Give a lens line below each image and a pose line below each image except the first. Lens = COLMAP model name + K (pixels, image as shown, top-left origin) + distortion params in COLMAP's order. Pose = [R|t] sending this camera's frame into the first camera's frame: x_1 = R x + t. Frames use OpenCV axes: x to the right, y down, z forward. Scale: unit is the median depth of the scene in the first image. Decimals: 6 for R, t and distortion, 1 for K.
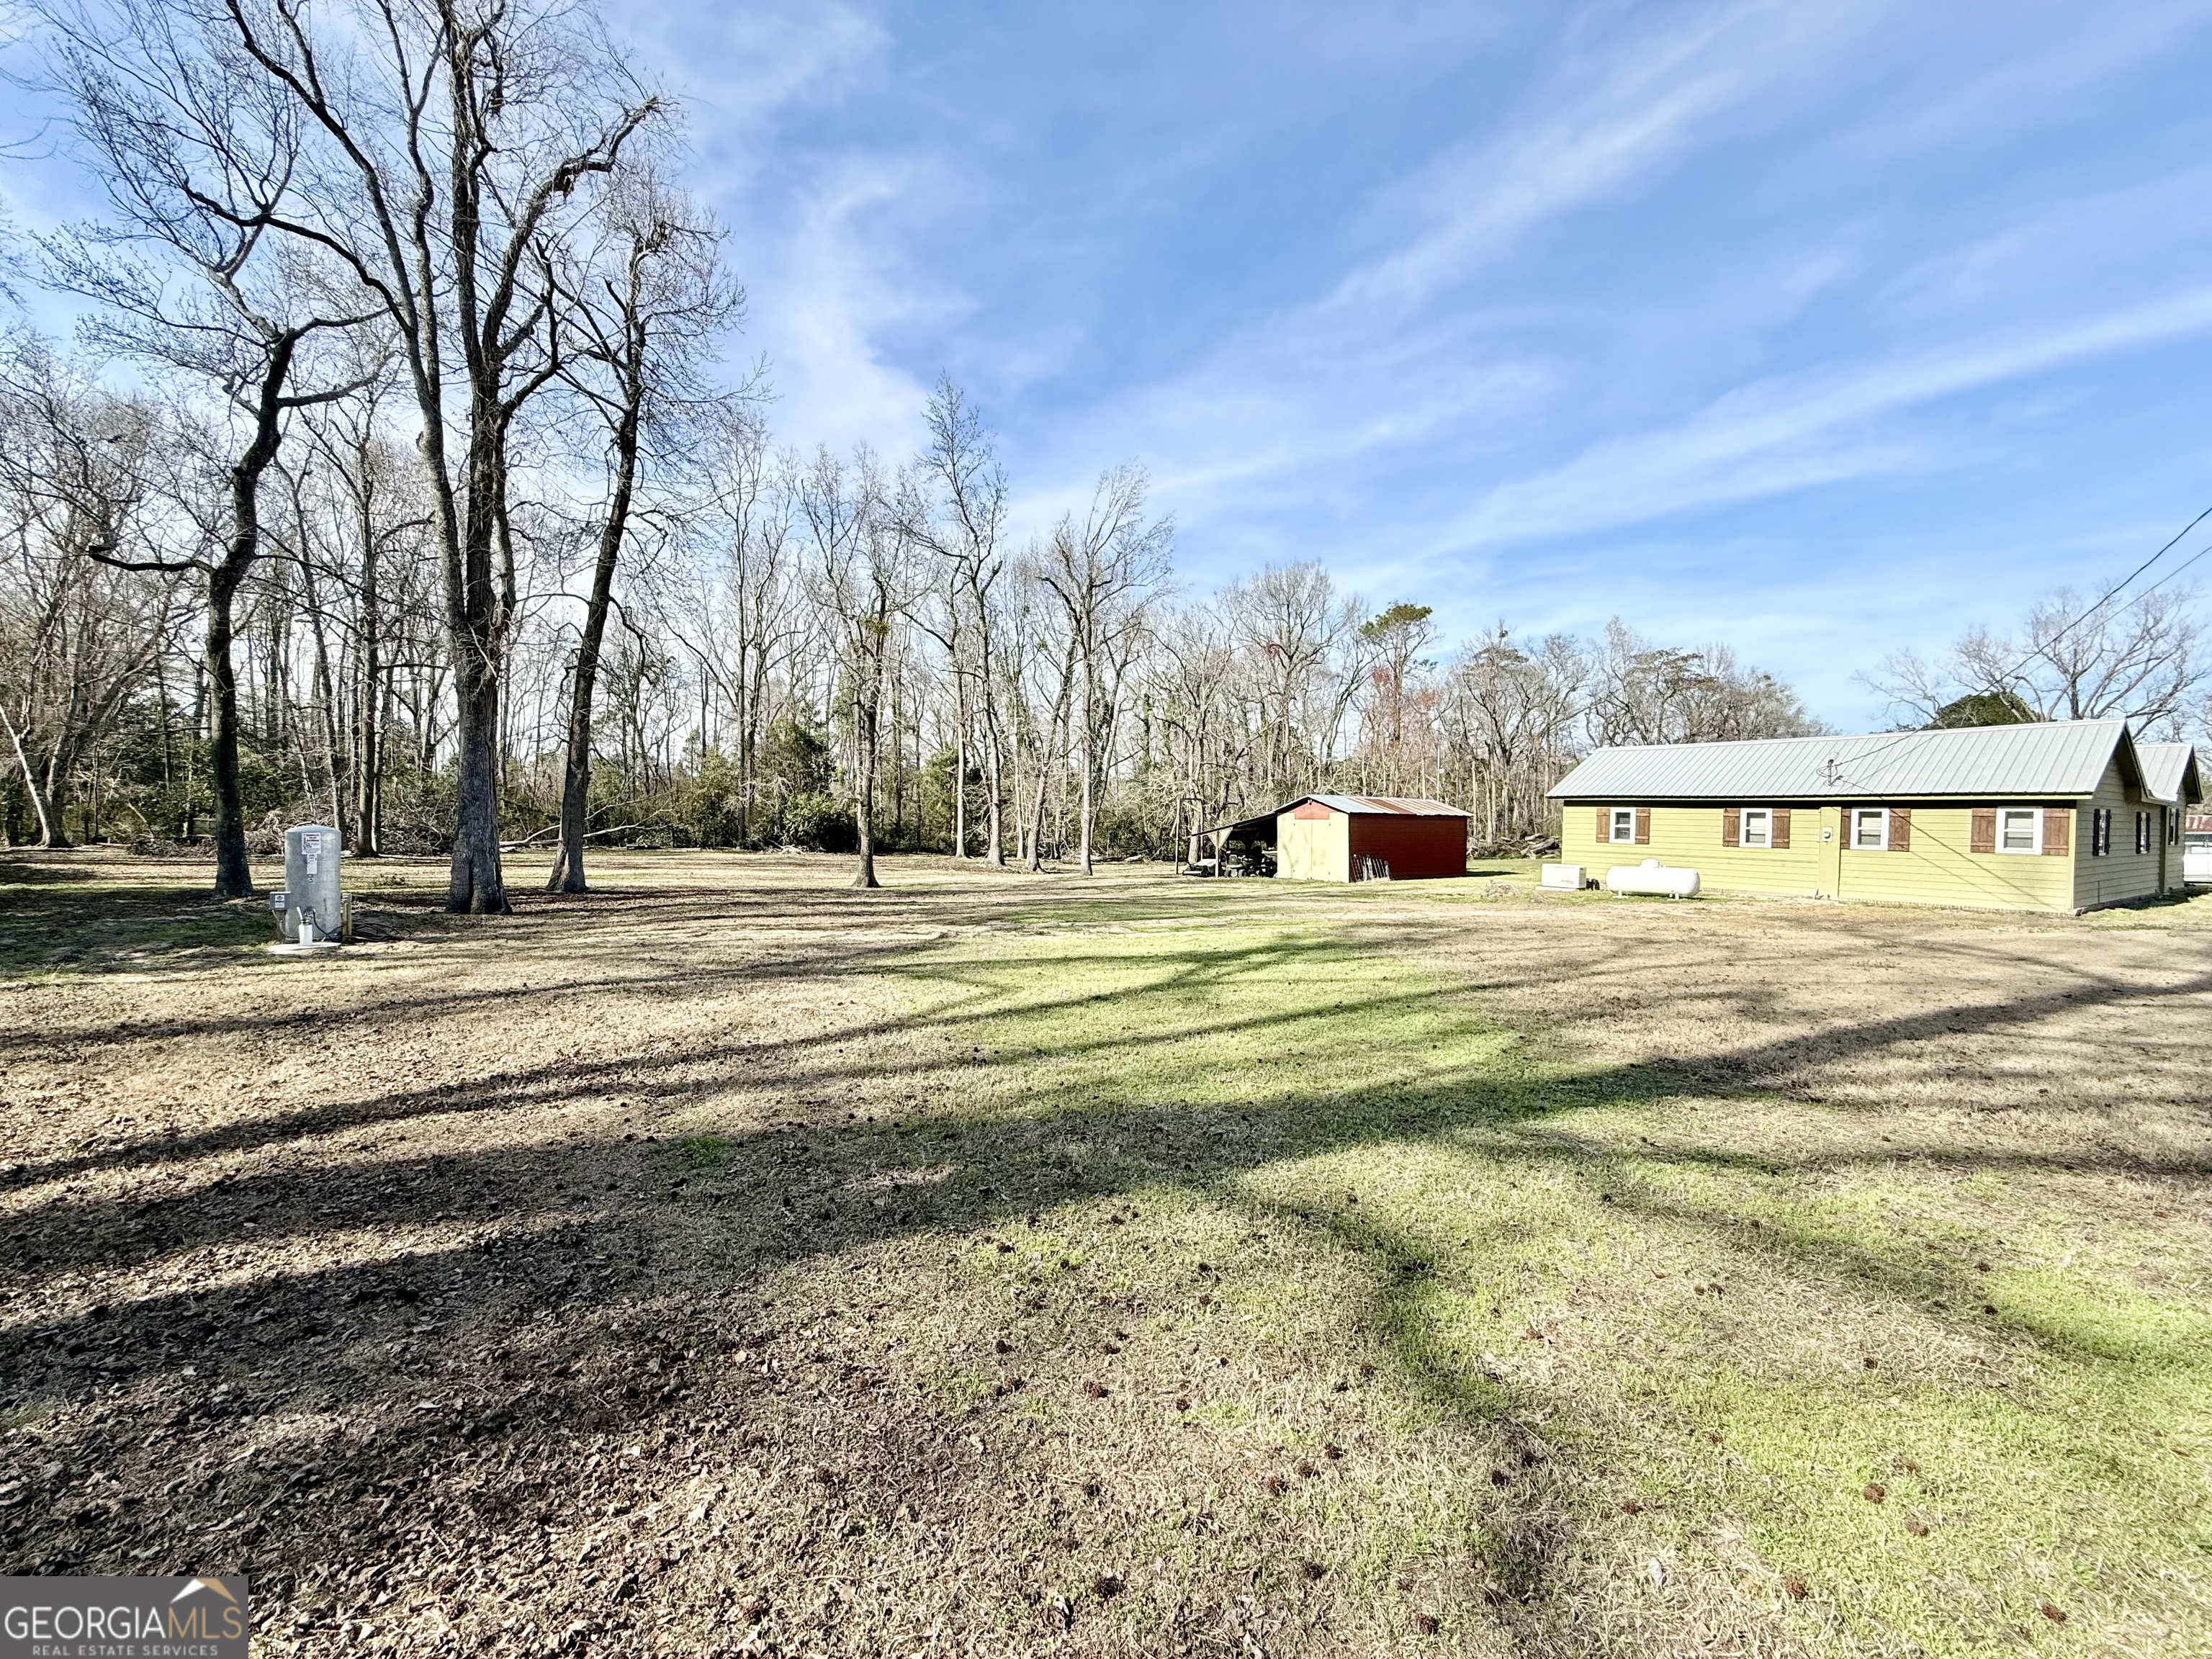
lens RADIAL K [[884.8, 0, 1105.4], [0, 884.8, 833.7], [0, 0, 1]] dist [0.002287, -0.000344]
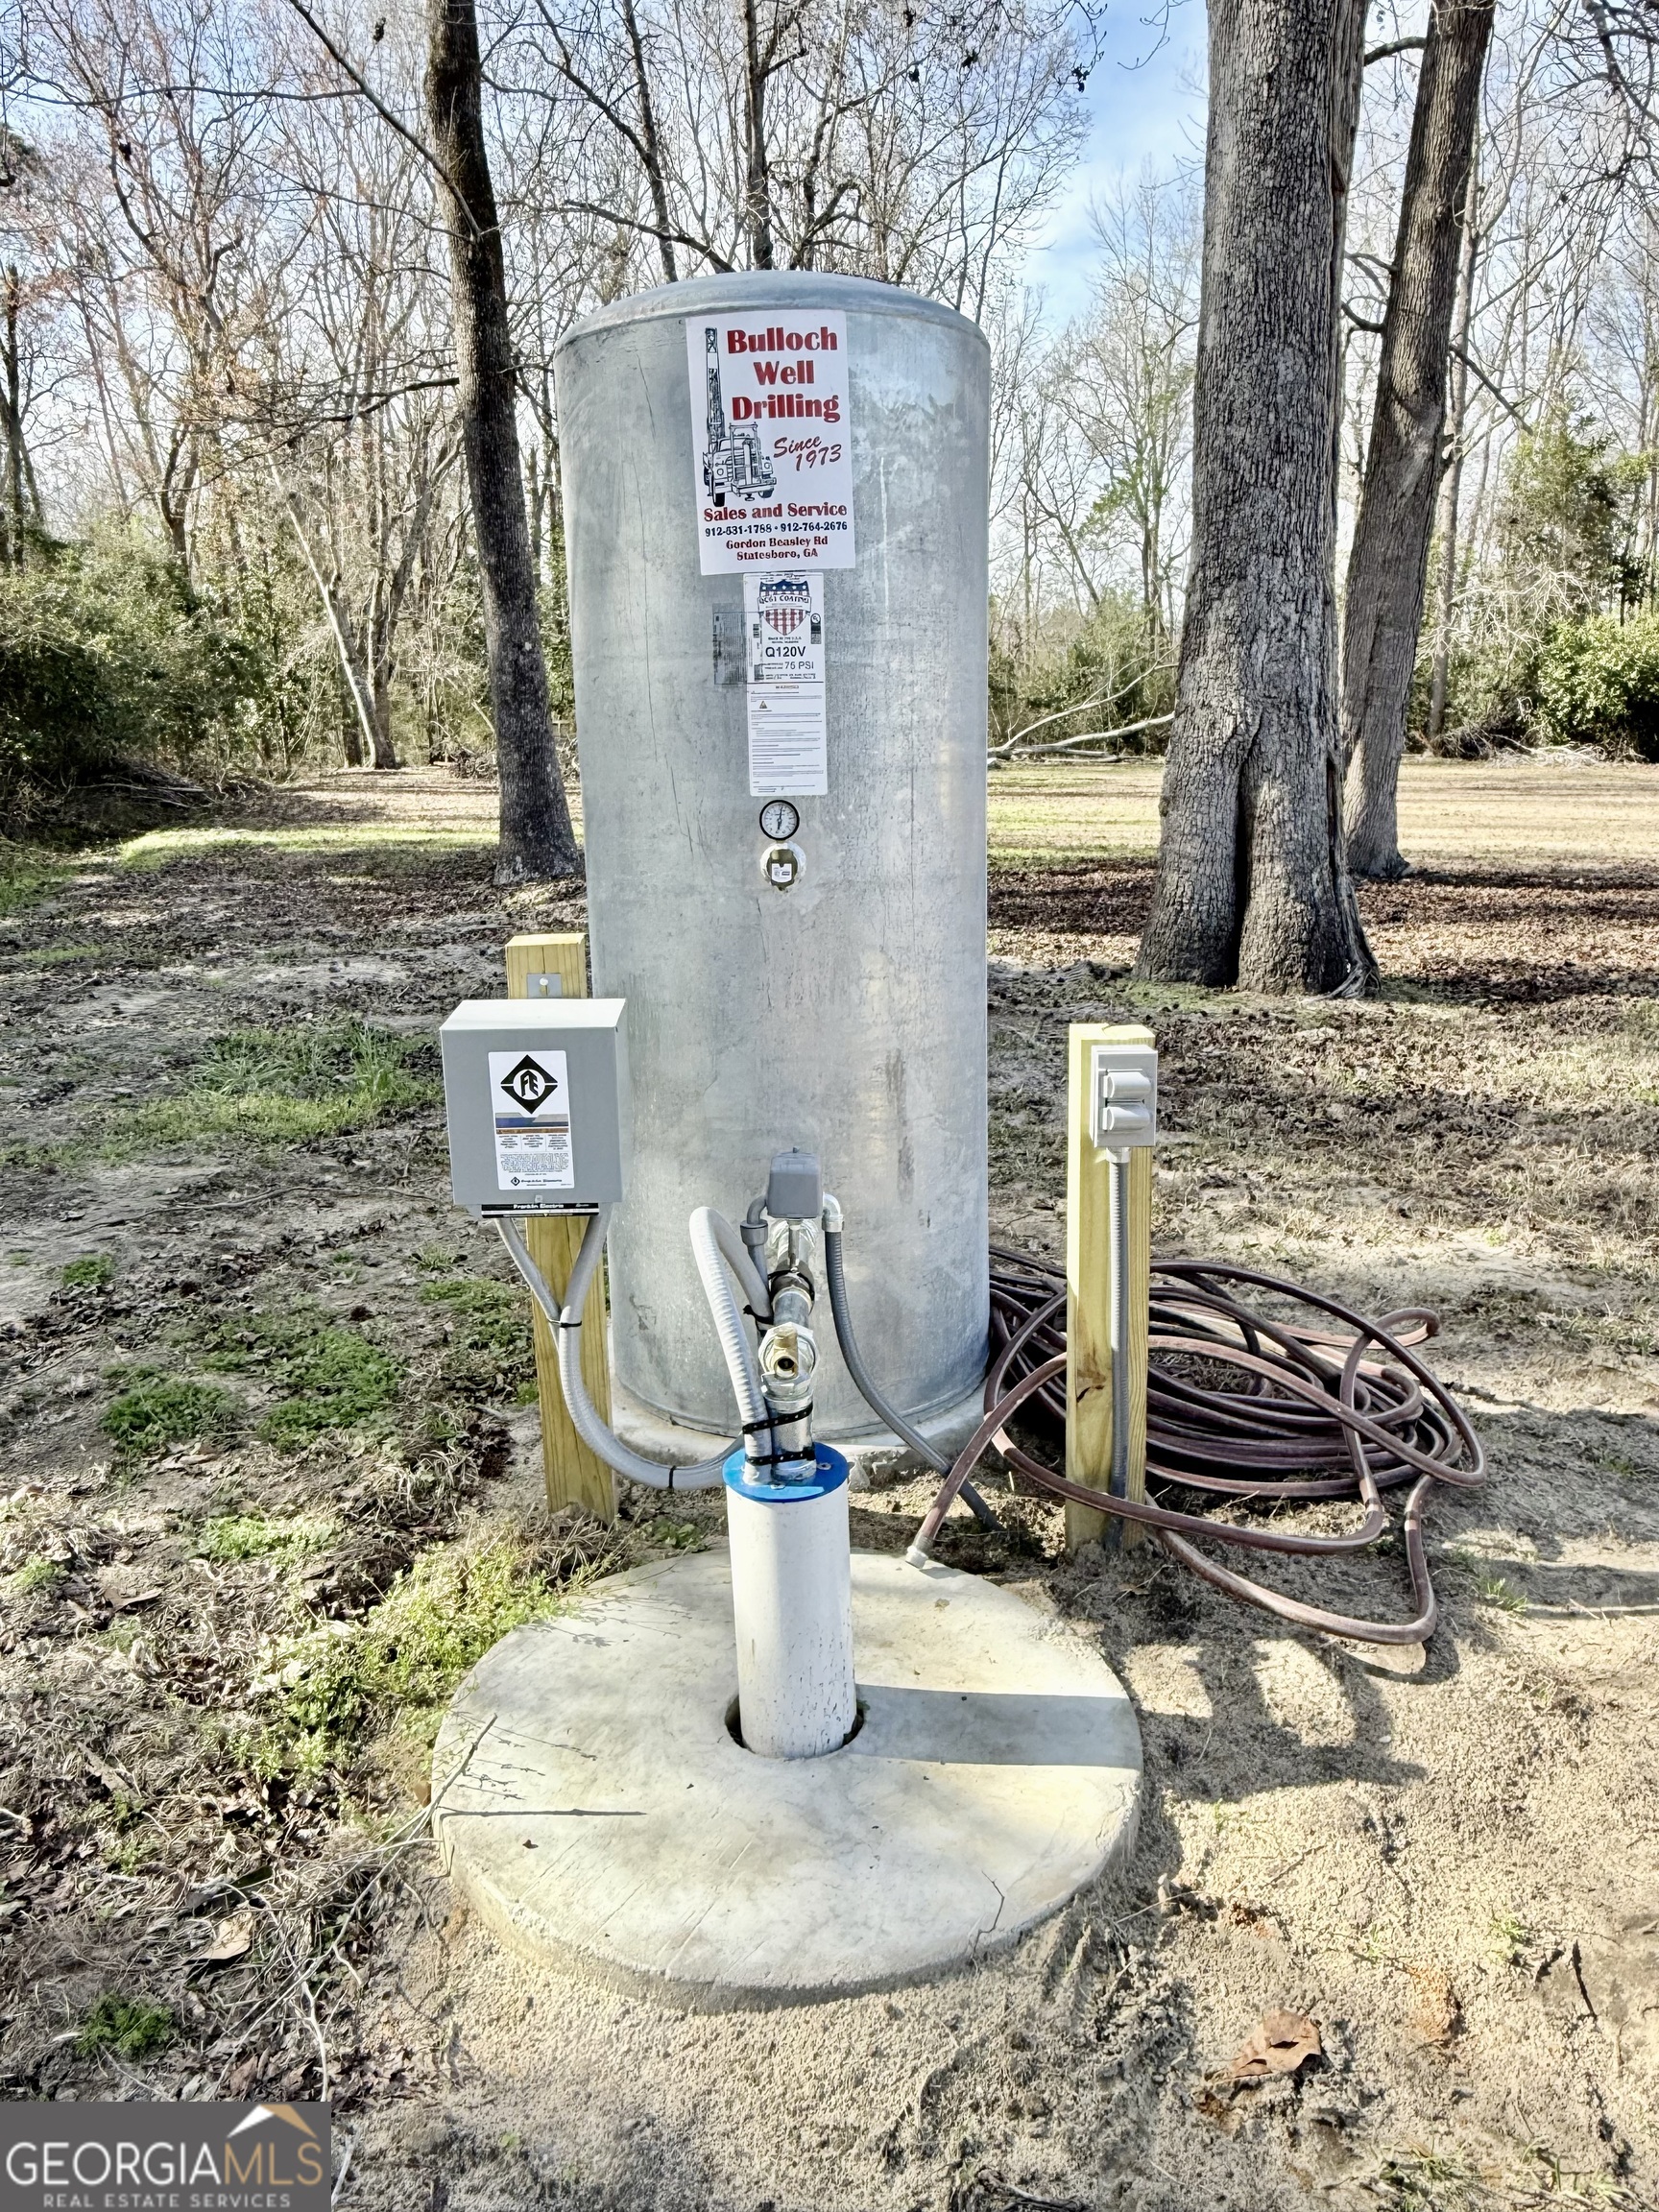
lens RADIAL K [[1567.0, 0, 827.8], [0, 1567.0, 1105.7], [0, 0, 1]] dist [0.002503, 0.001236]
pose [[0.800968, 0.111693, -0.588196, -0.261407], [0.024255, 0.975584, 0.218283, 0.013617], [0.598215, -0.189104, 0.778703, 0.288246]]
